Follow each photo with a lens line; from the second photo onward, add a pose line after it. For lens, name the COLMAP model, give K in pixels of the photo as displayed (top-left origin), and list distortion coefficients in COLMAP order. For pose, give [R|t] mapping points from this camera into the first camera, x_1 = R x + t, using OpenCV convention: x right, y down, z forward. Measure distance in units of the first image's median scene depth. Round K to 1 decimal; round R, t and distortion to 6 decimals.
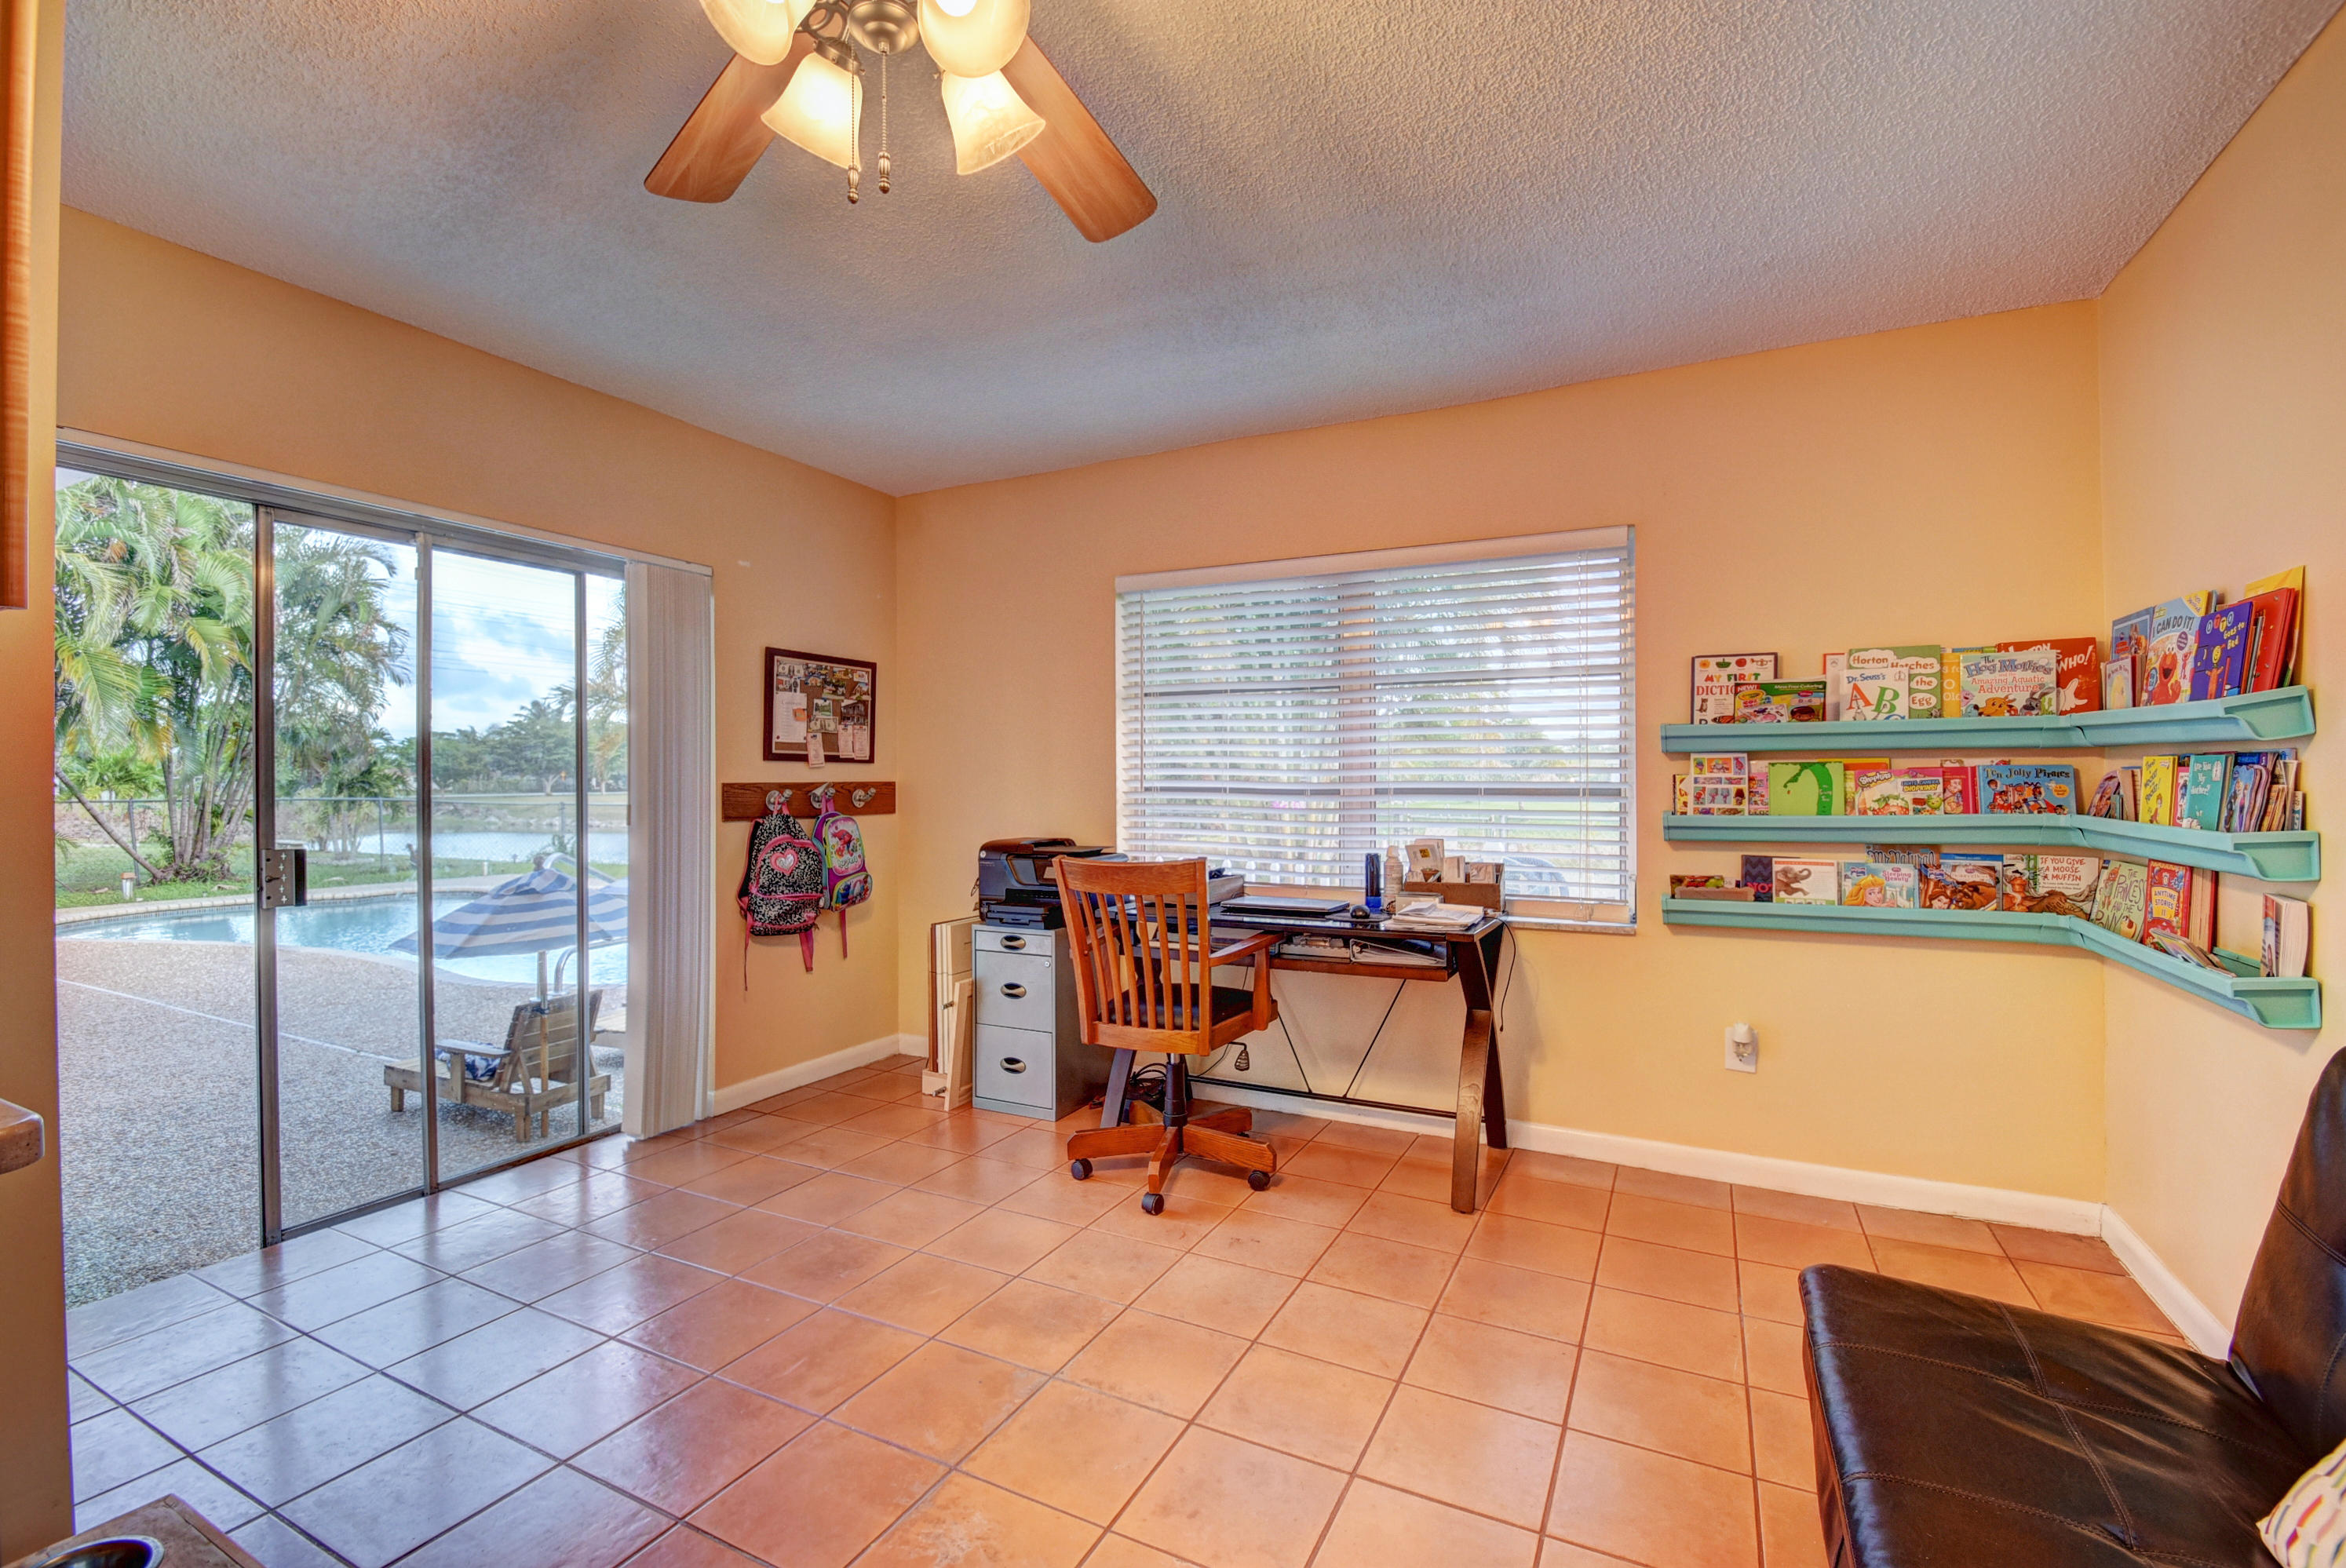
lens RADIAL K [[1018.9, 0, 1173.0], [0, 1018.9, 784.0], [0, 0, 1]] dist [0.000471, 0.000051]
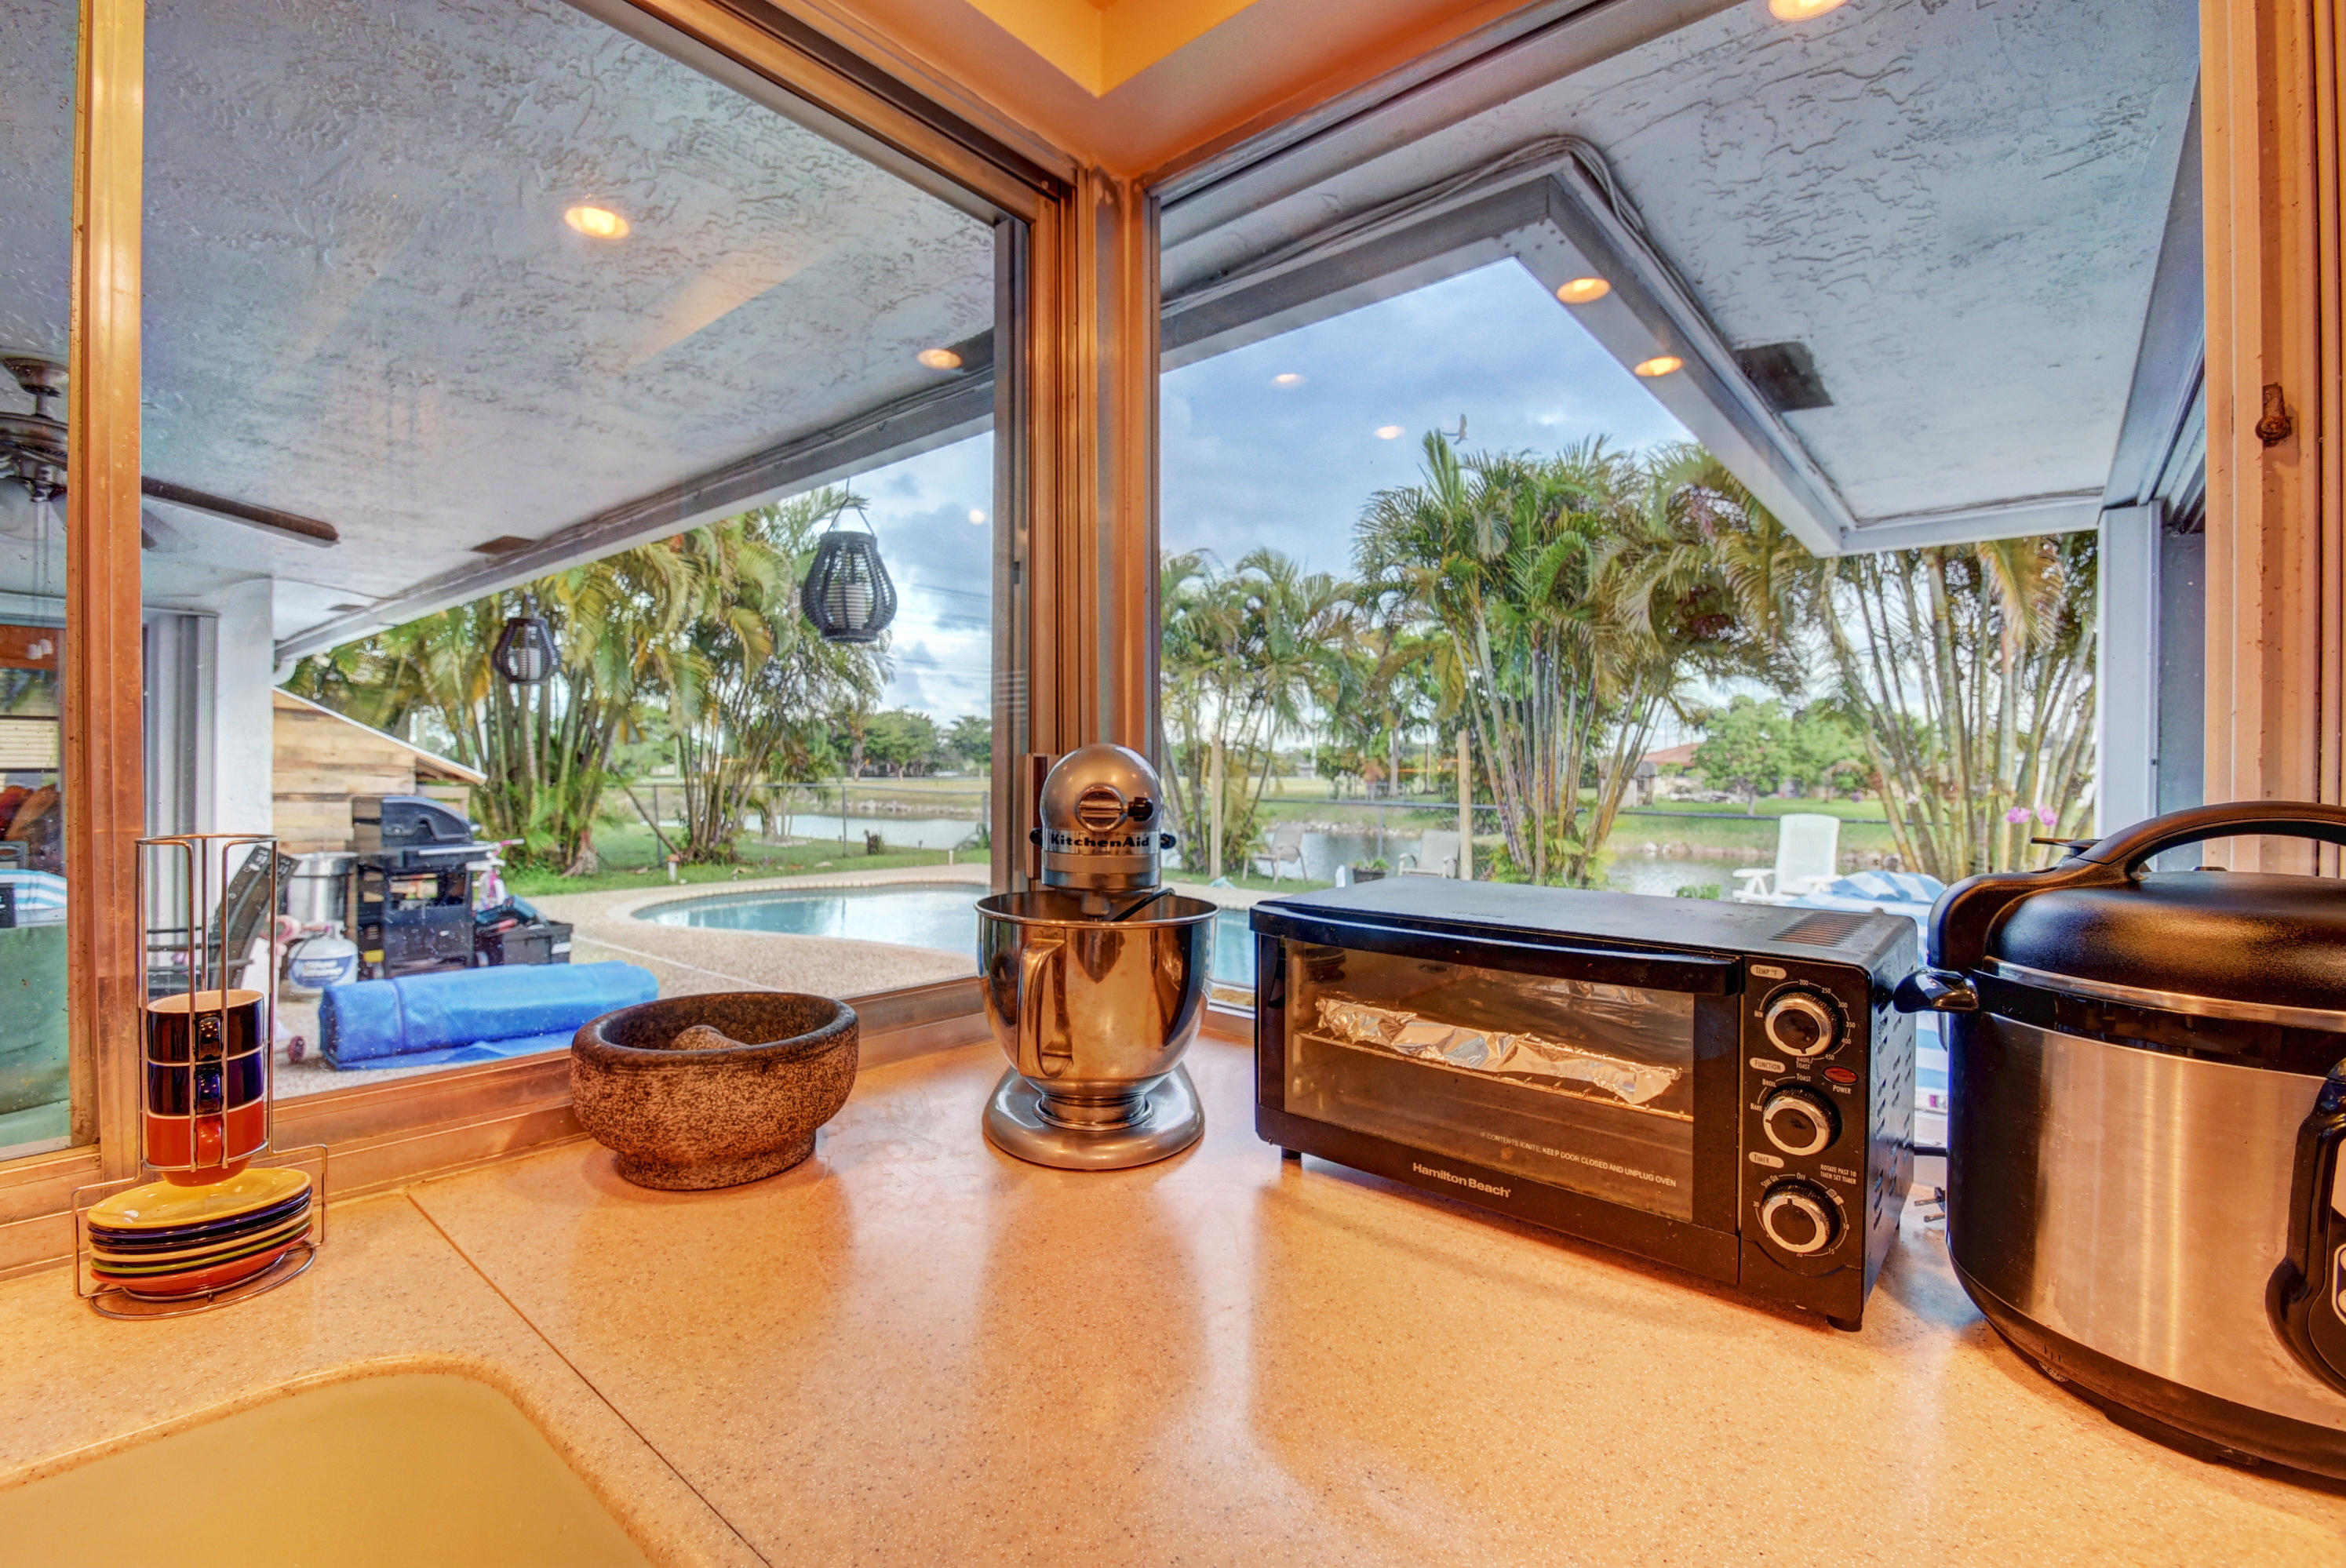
lens RADIAL K [[1027.1, 0, 1173.0], [0, 1027.1, 784.0], [0, 0, 1]] dist [0.003186, 0.000637]
pose [[0.972056, 0.012421, -0.234420, -0.289681], [-0.010049, 0.999886, 0.011312, -0.002830], [0.234534, -0.008641, 0.972070, 0.102859]]
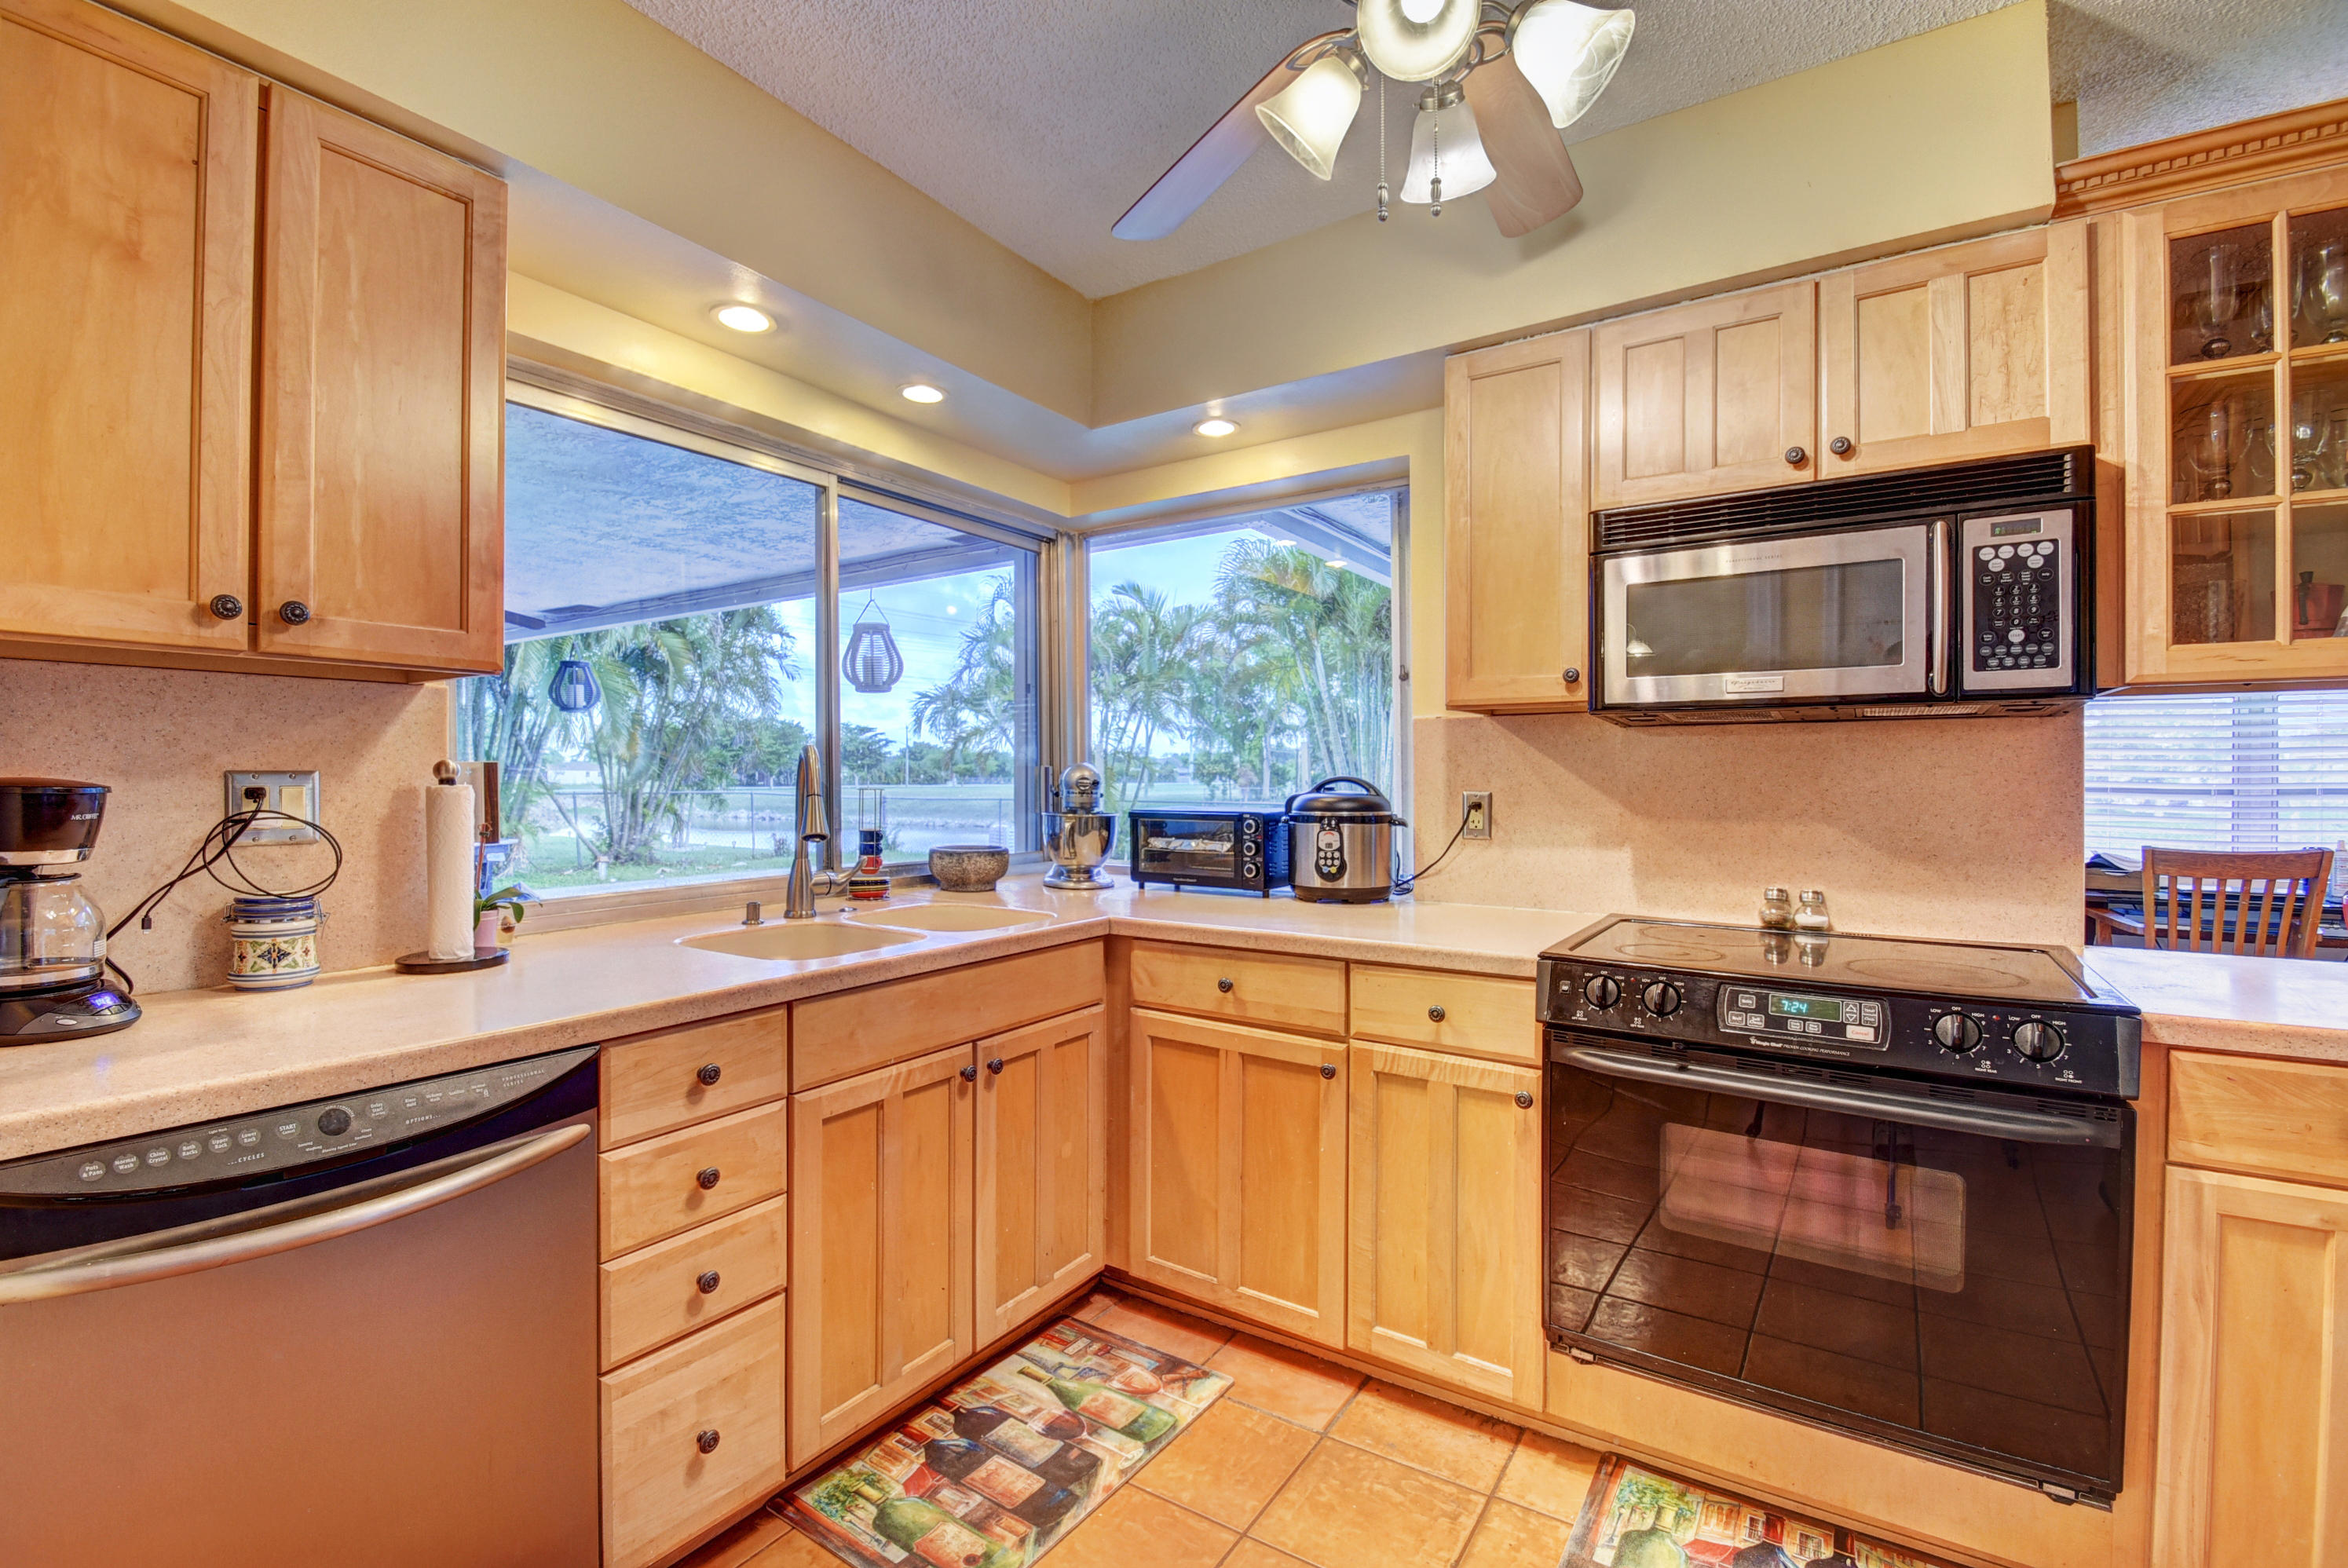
lens RADIAL K [[1041.3, 0, 1174.0], [0, 1041.3, 784.0], [0, 0, 1]] dist [-0.013020, -0.000135]
pose [[0.993118, 0.003249, -0.117075, -0.260203], [-0.002736, 0.999986, 0.004538, -0.000959], [0.117088, -0.004186, 0.993113, -0.077925]]
